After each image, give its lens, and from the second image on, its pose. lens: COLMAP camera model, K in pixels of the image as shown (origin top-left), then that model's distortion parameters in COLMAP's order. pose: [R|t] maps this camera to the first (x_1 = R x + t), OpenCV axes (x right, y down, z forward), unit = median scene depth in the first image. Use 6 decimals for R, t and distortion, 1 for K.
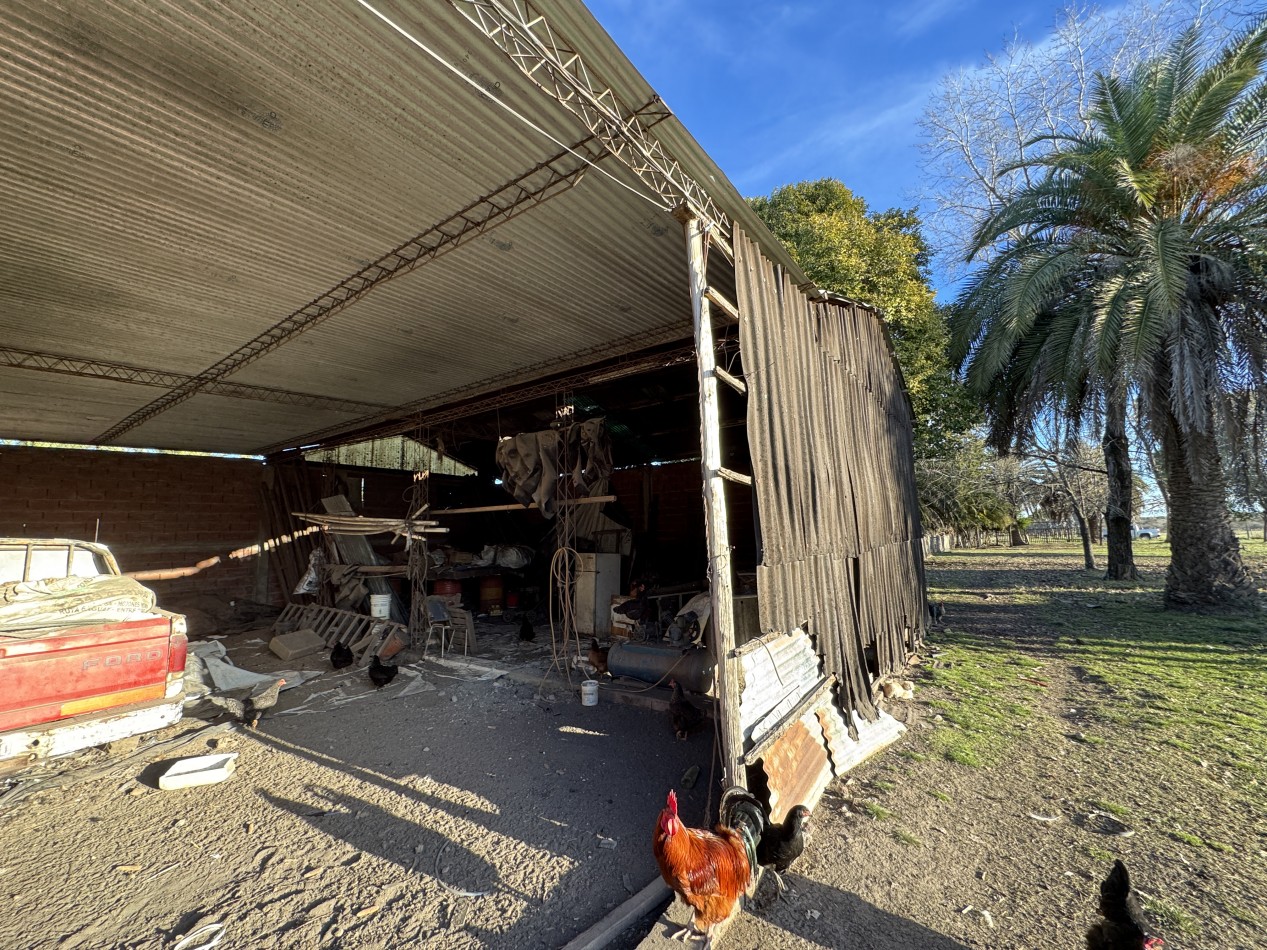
lens RADIAL K [[523.7, 0, 634.5], [0, 523.7, 475.4], [0, 0, 1]] dist [-0.000534, 0.000845]
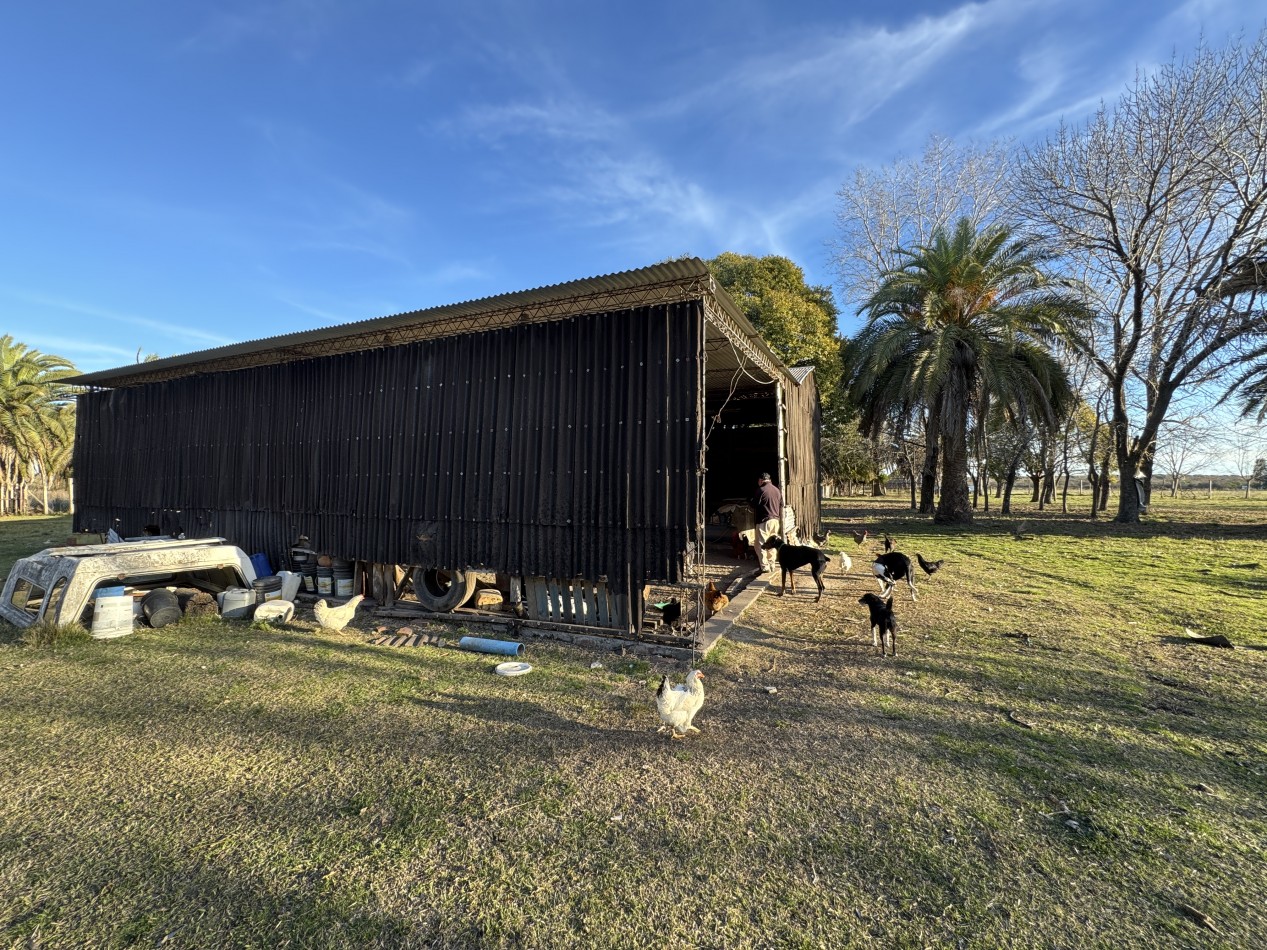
lens RADIAL K [[523.7, 0, 634.3], [0, 523.7, 473.6], [0, 0, 1]] dist [-0.000534, 0.000845]
pose [[0.982429, 0.033209, 0.183656, -0.360950], [-0.051406, 0.994127, 0.095227, -0.045695], [-0.179415, -0.102995, 0.978367, -0.567153]]
